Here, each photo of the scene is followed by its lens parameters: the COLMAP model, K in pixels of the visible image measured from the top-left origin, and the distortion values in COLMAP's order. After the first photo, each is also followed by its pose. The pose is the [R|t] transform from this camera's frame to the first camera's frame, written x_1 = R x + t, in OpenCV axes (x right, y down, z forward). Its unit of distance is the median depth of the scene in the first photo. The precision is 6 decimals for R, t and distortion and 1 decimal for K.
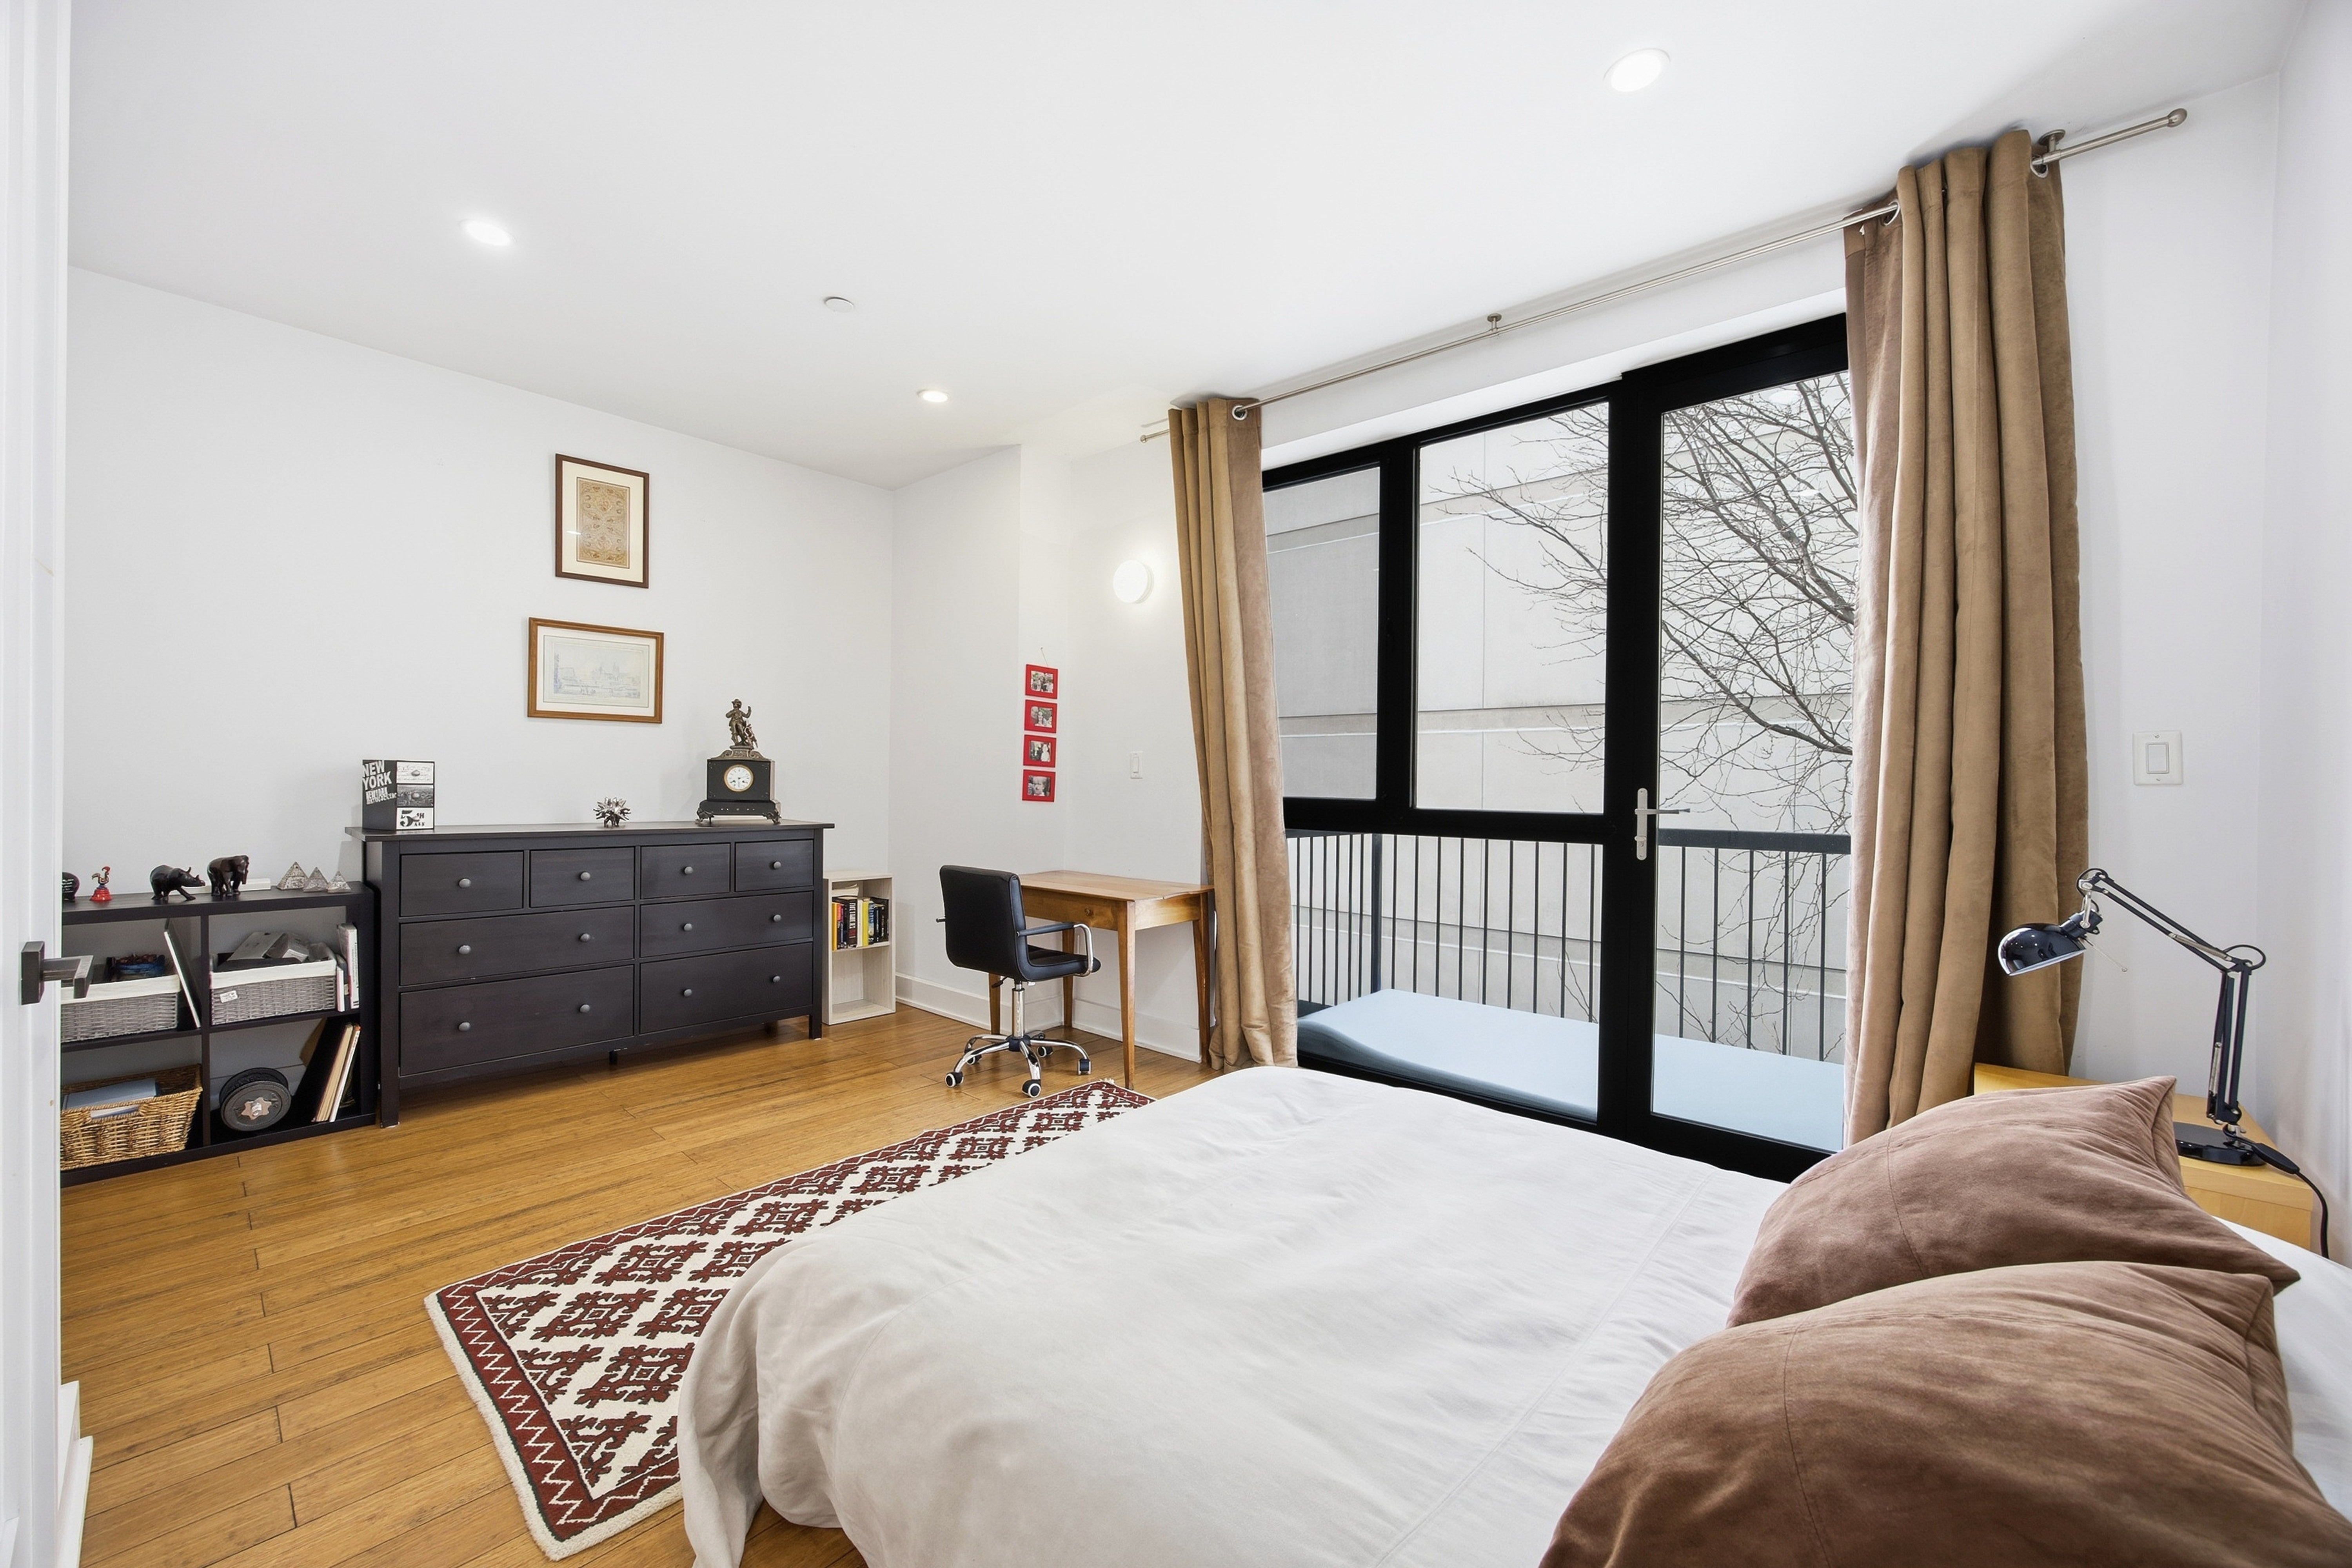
lens RADIAL K [[922.6, 0, 1176.0], [0, 922.6, 784.0], [0, 0, 1]] dist [0.000029, 0.000017]
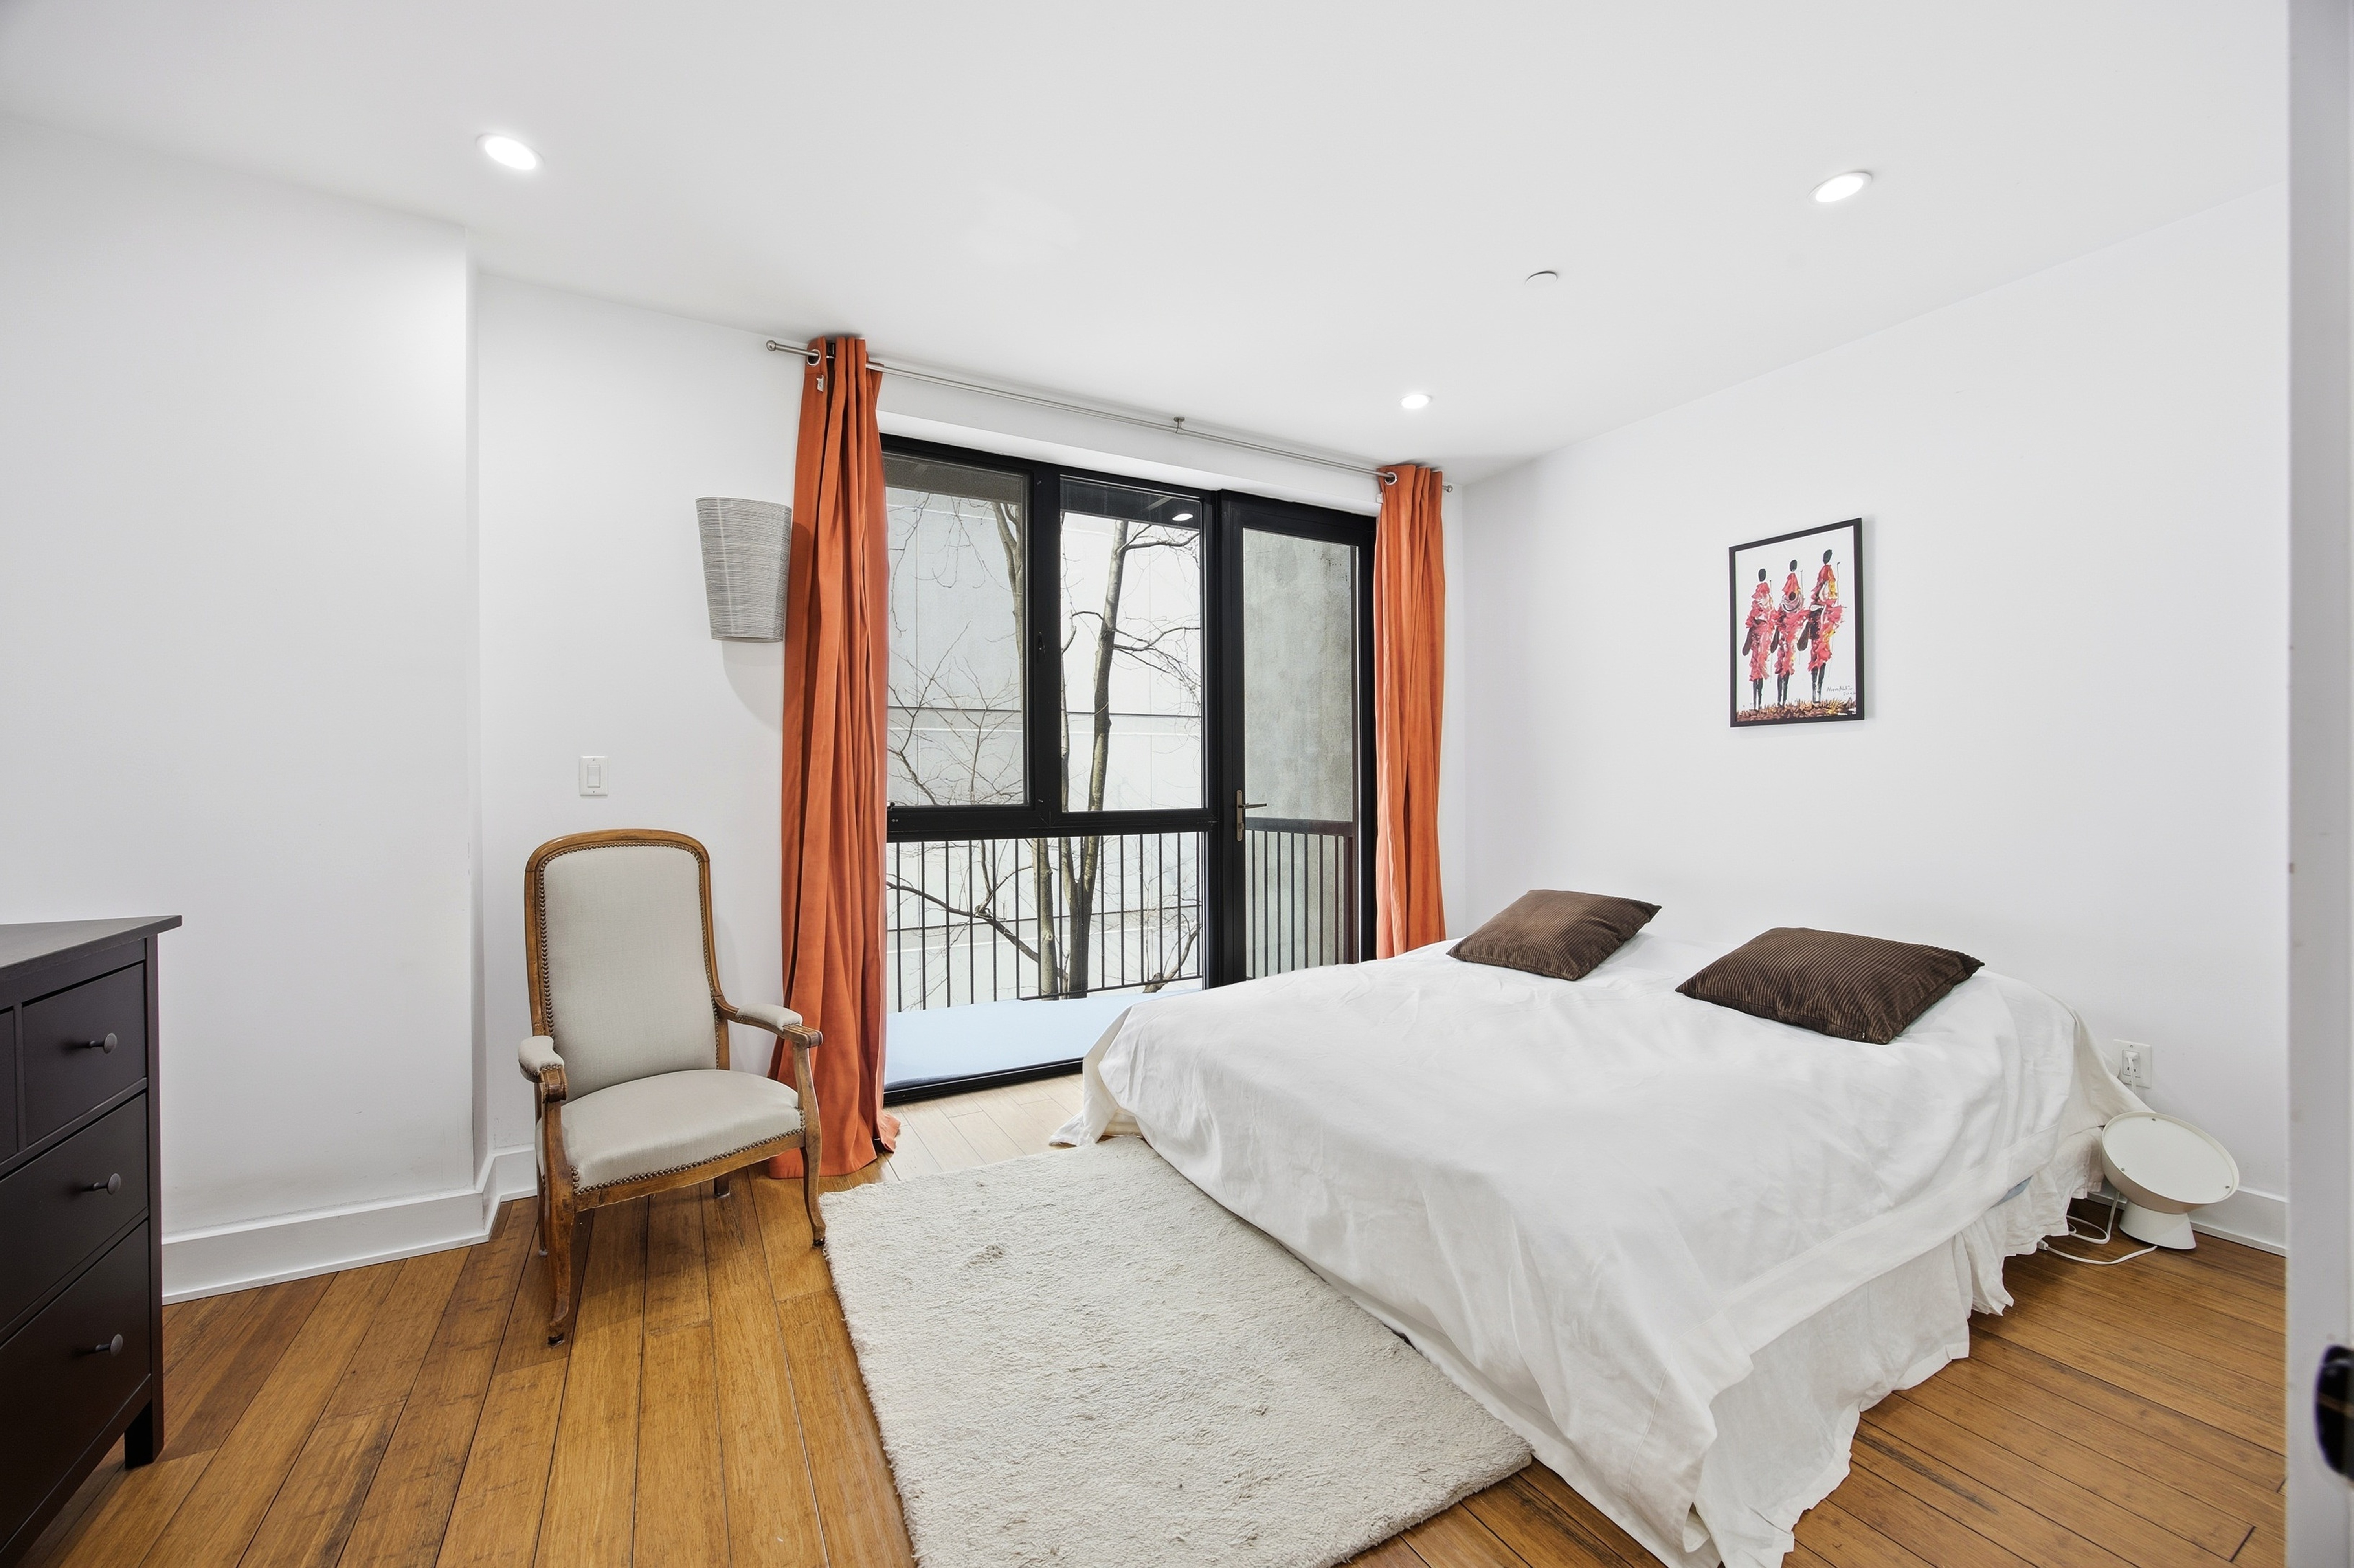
lens RADIAL K [[923.3, 0, 1177.0], [0, 923.3, 784.0], [0, 0, 1]] dist [0.000029, 0.000017]
pose [[0.332815, -0.024508, 0.942673, -0.805595], [-0.003268, 0.999626, 0.027142, -0.040256], [-0.942986, -0.012114, 0.332611, 0.560093]]
